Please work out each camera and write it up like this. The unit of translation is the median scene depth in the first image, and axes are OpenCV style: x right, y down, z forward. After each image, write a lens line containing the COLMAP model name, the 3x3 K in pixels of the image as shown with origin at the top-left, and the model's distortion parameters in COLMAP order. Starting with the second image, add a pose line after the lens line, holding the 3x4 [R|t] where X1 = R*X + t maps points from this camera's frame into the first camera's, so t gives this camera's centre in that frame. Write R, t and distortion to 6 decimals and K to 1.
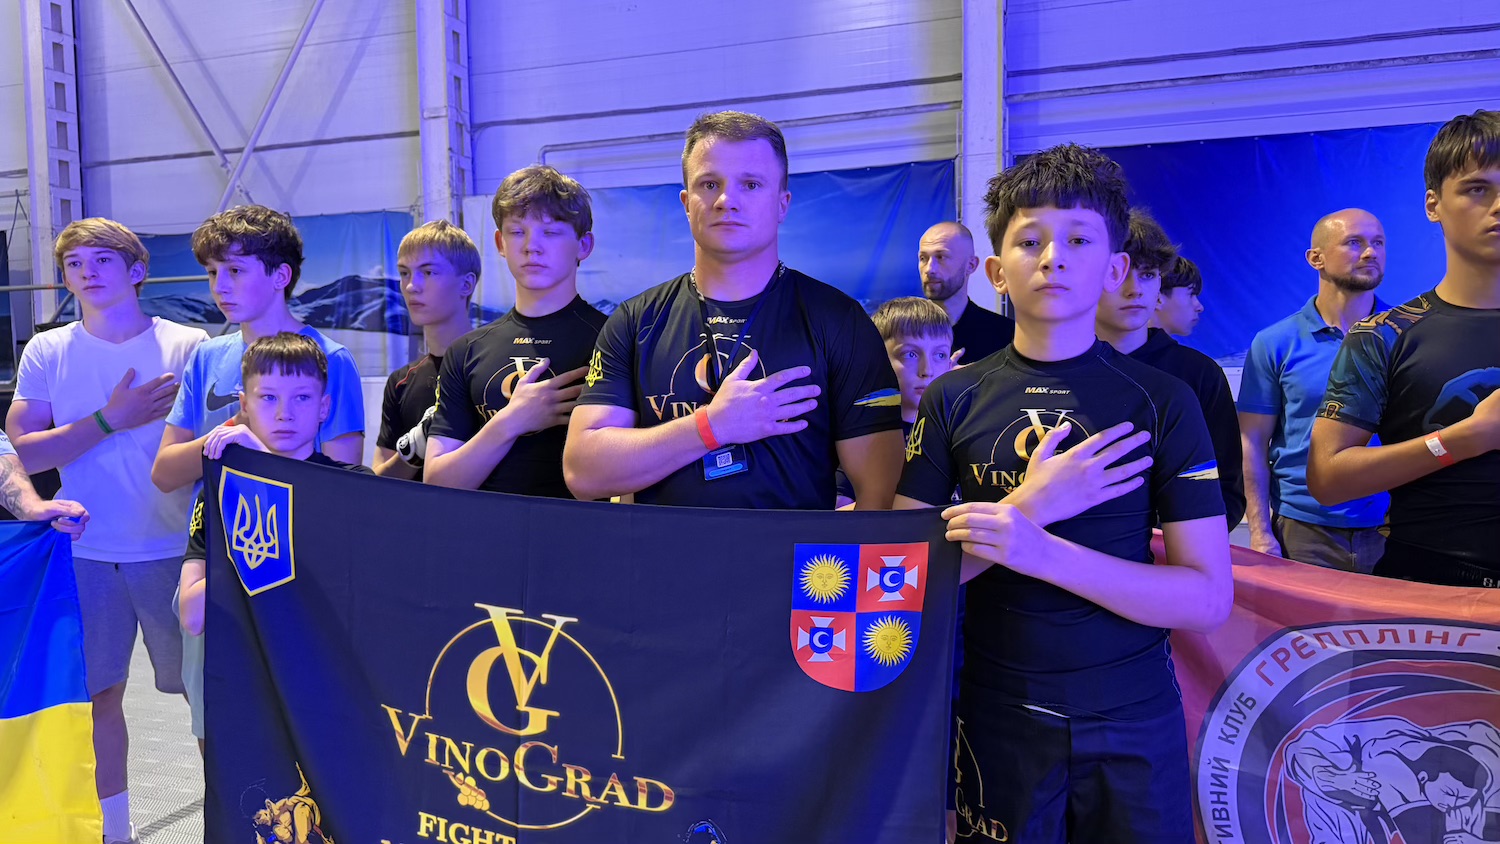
lens RADIAL K [[1079.4, 0, 740.0], [0, 1079.4, 437.4], [0, 0, 1]] dist [0.000435, 0.001304]
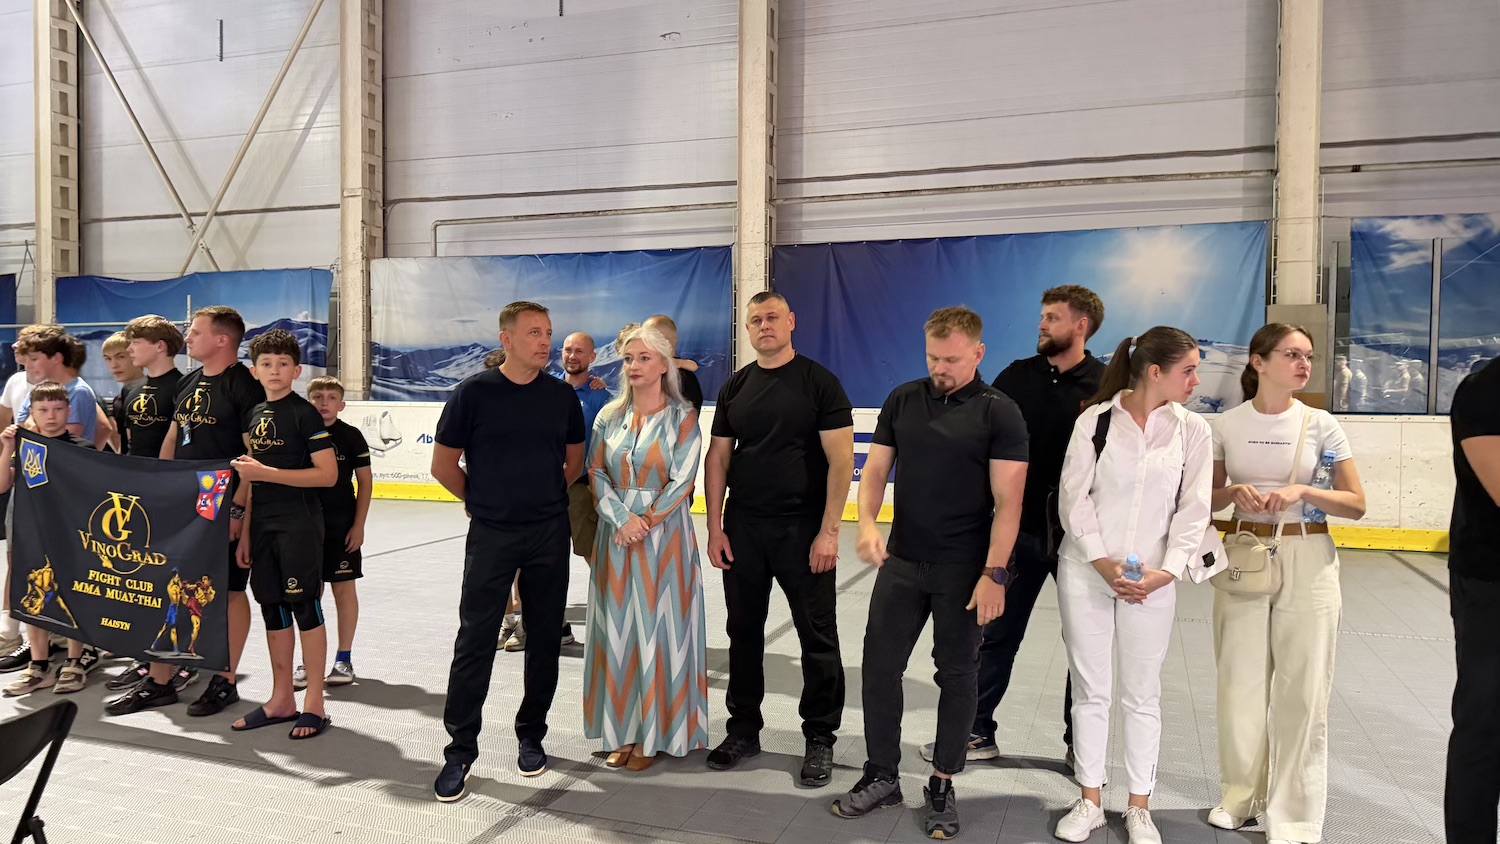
lens RADIAL K [[1037.4, 0, 746.4], [0, 1037.4, 454.6], [0, 0, 1]] dist [-0.018158, 0.004901]
pose [[0.999601, 0.027636, 0.005839, 0.773457], [-0.027579, 0.999574, -0.009509, 0.025339], [-0.006100, 0.009344, 0.999938, -0.913940]]
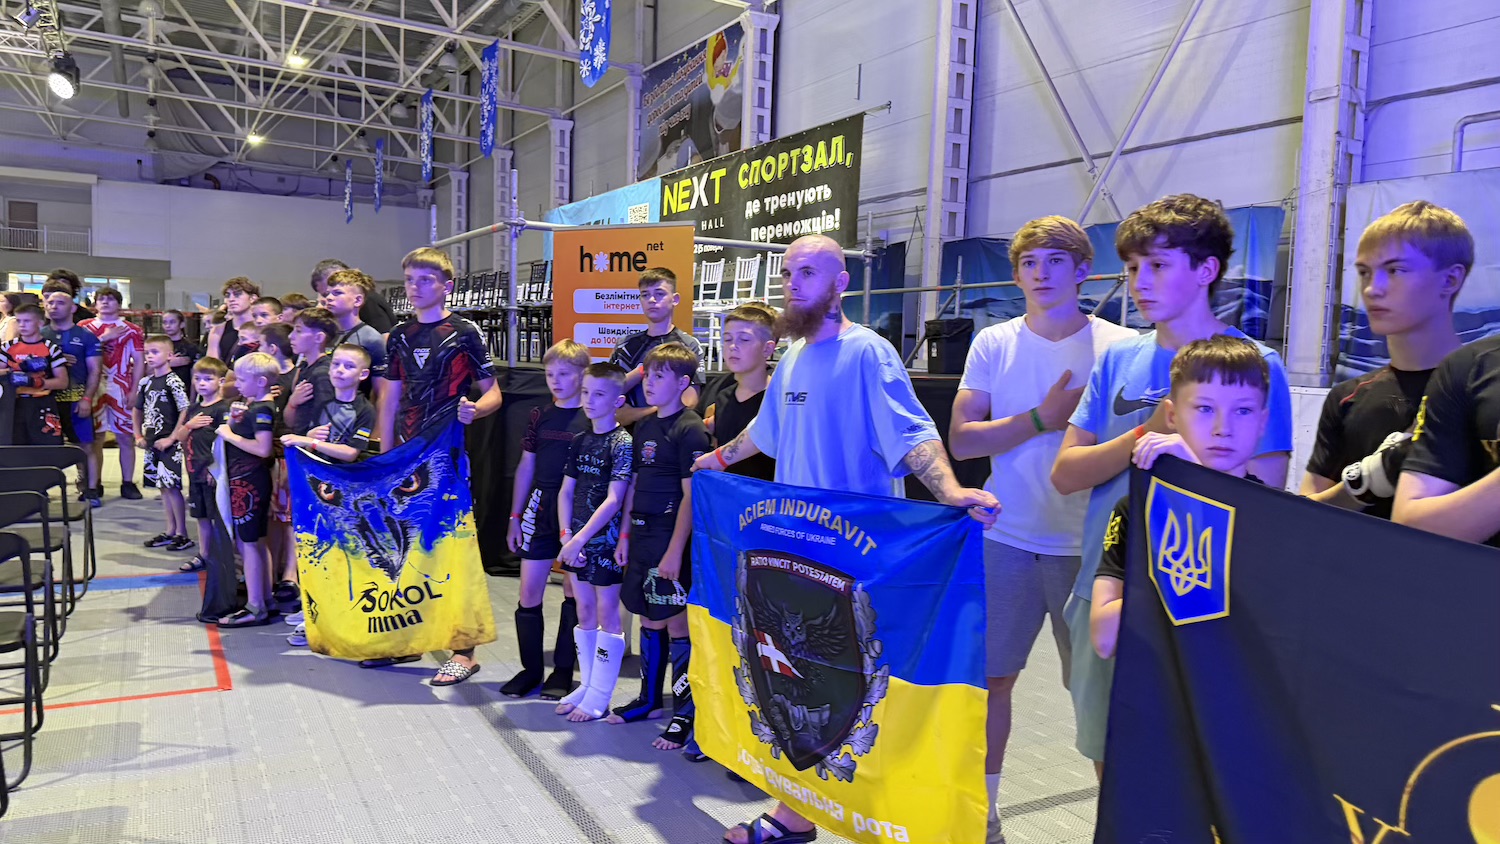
lens RADIAL K [[1079.4, 0, 740.0], [0, 1079.4, 437.4], [0, 0, 1]] dist [0.000435, 0.001304]
pose [[0.744453, 0.088640, -0.661765, -0.102829], [-0.090199, 0.995414, 0.031860, -0.002849], [0.661554, 0.035972, 0.749034, 0.062281]]
